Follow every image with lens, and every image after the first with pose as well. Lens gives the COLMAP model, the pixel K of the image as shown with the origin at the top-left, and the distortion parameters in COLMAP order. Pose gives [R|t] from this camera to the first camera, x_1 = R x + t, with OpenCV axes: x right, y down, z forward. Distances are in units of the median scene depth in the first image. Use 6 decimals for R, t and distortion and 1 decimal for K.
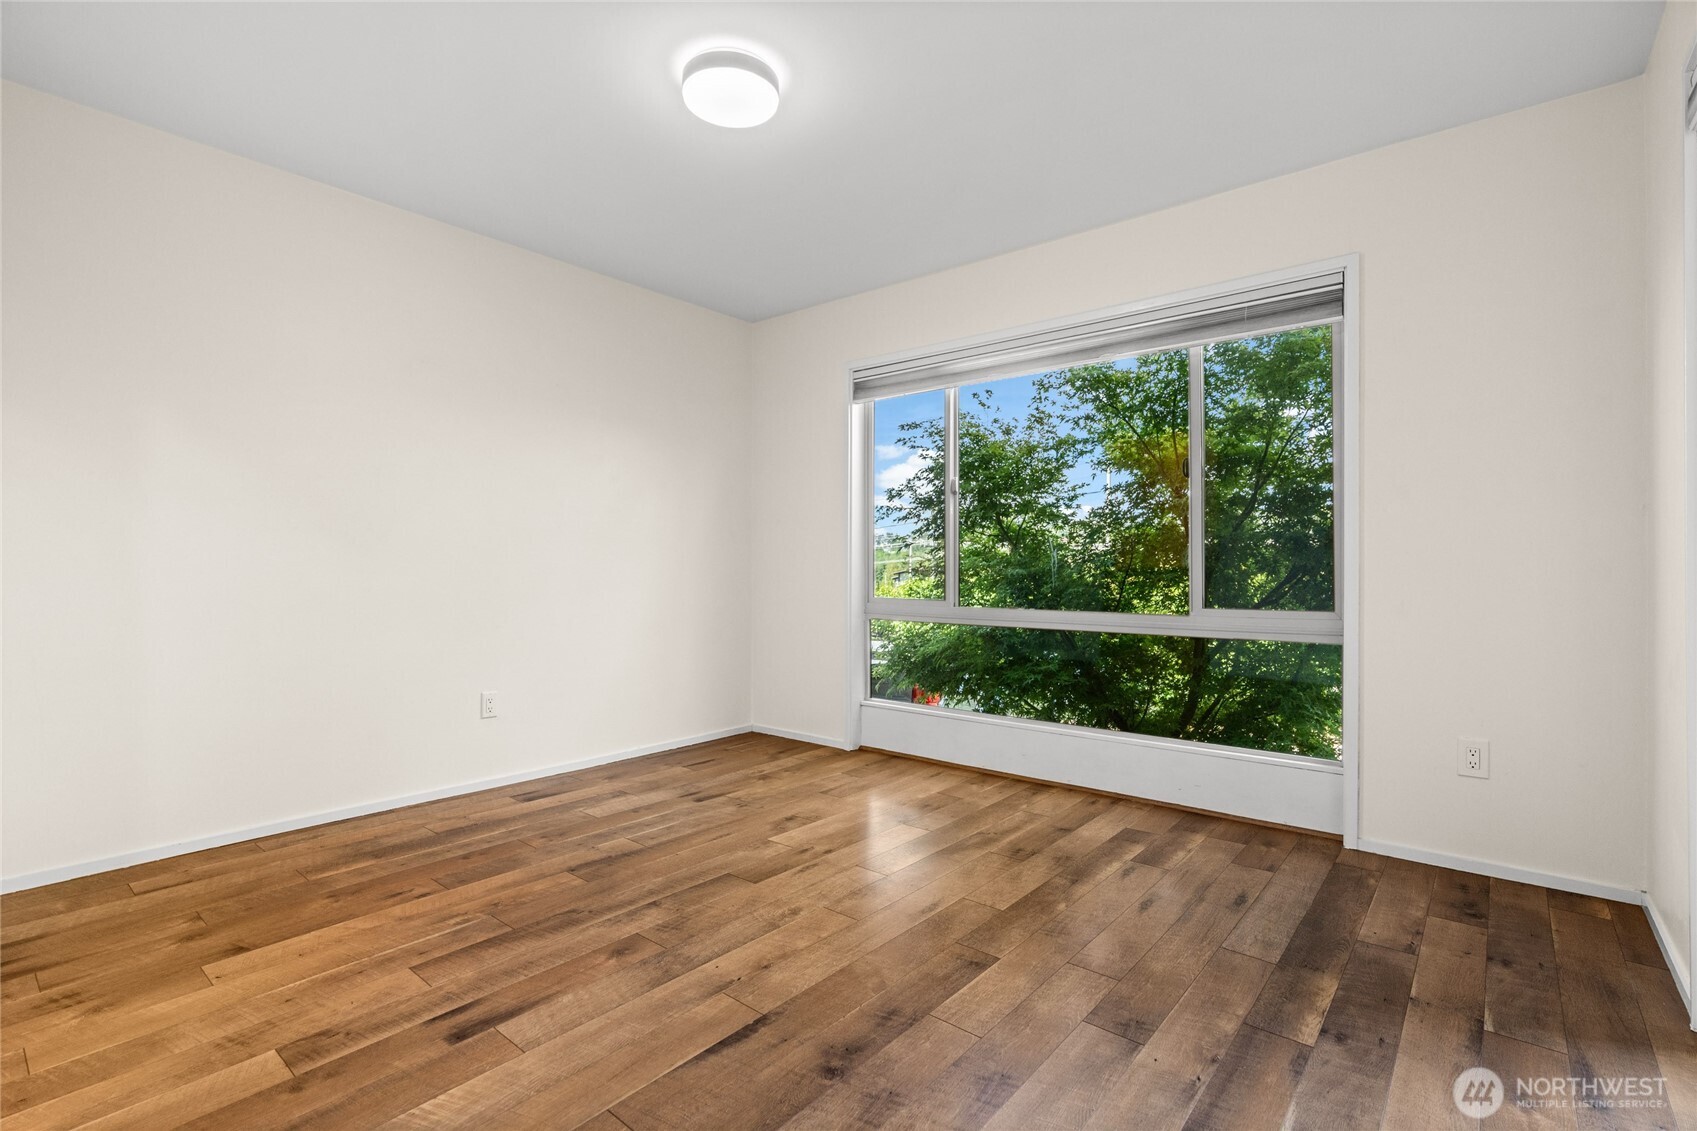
lens RADIAL K [[785.0, 0, 849.9], [0, 785.0, 567.7], [0, 0, 1]] dist [-0.011252, 0.004317]
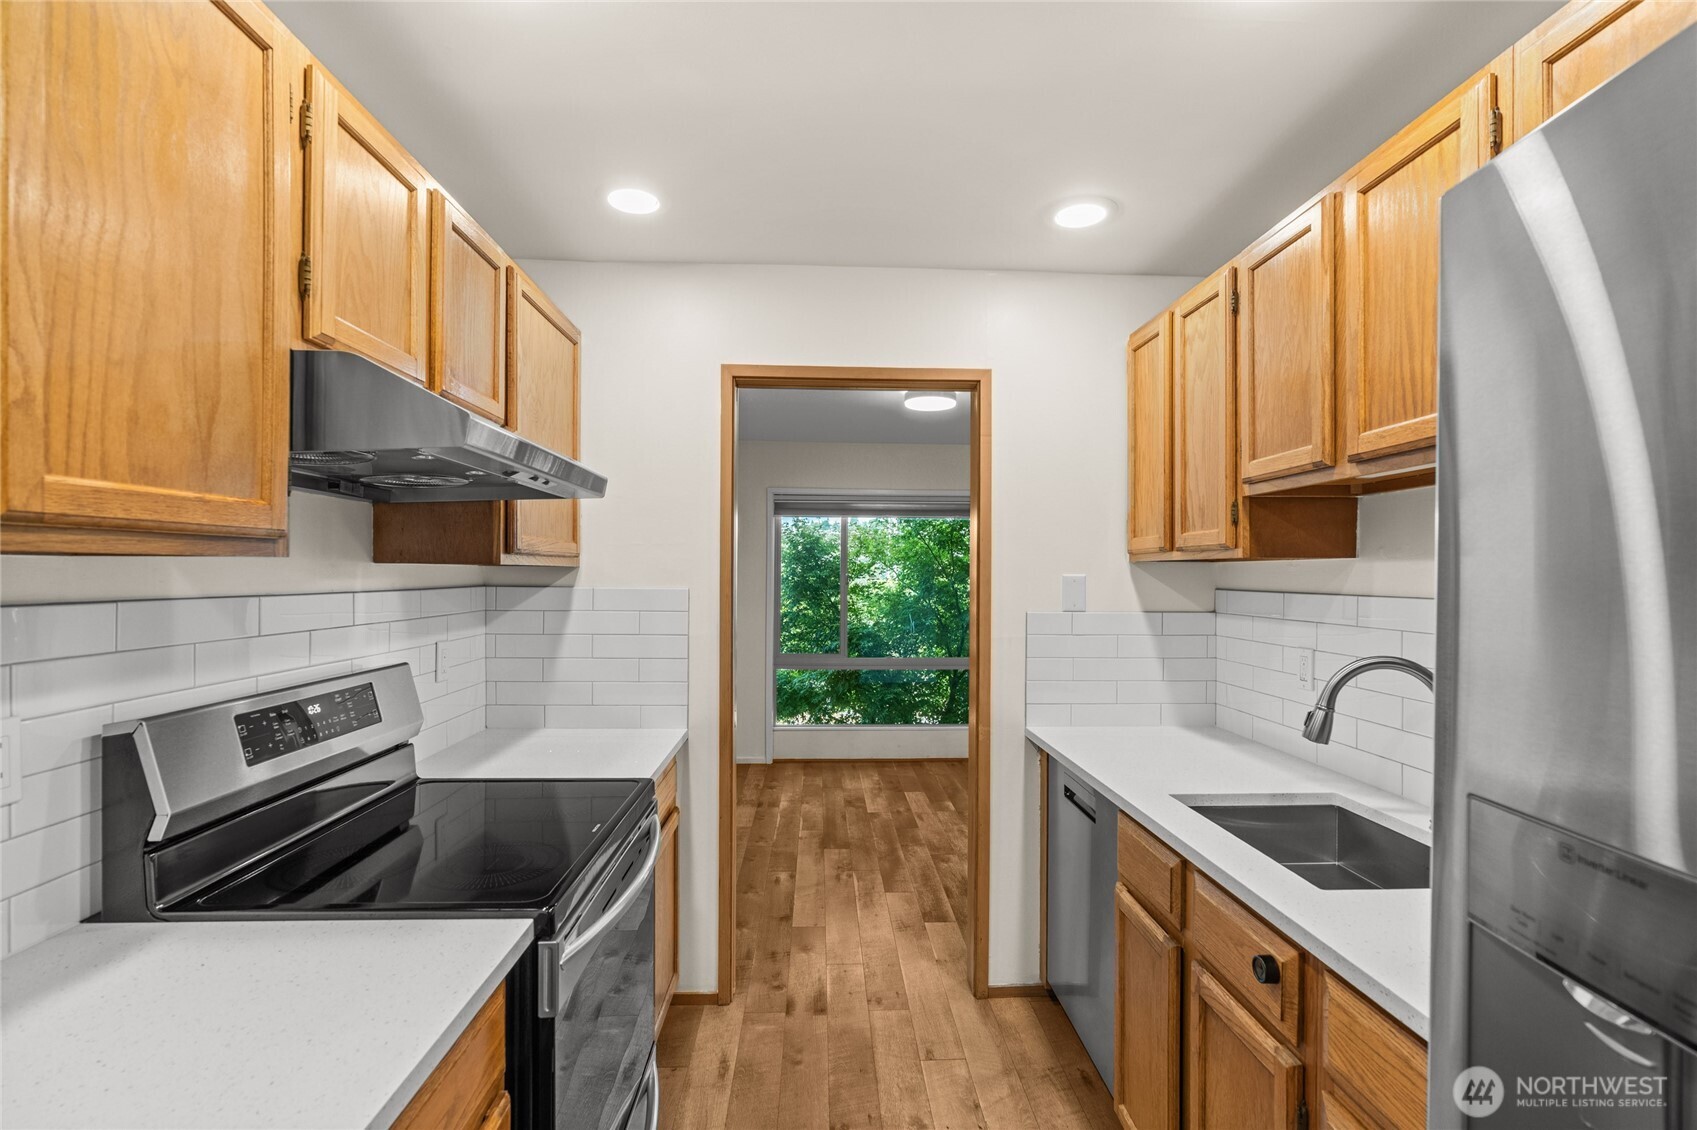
lens RADIAL K [[785.0, 0, 854.3], [0, 785.0, 573.8], [0, 0, 1]] dist [-0.011252, 0.004317]
pose [[0.733790, 0.009279, 0.679313, -1.490810], [-0.002164, 0.999934, -0.011321, -0.162328], [-0.679373, 0.006837, 0.733761, -0.228602]]
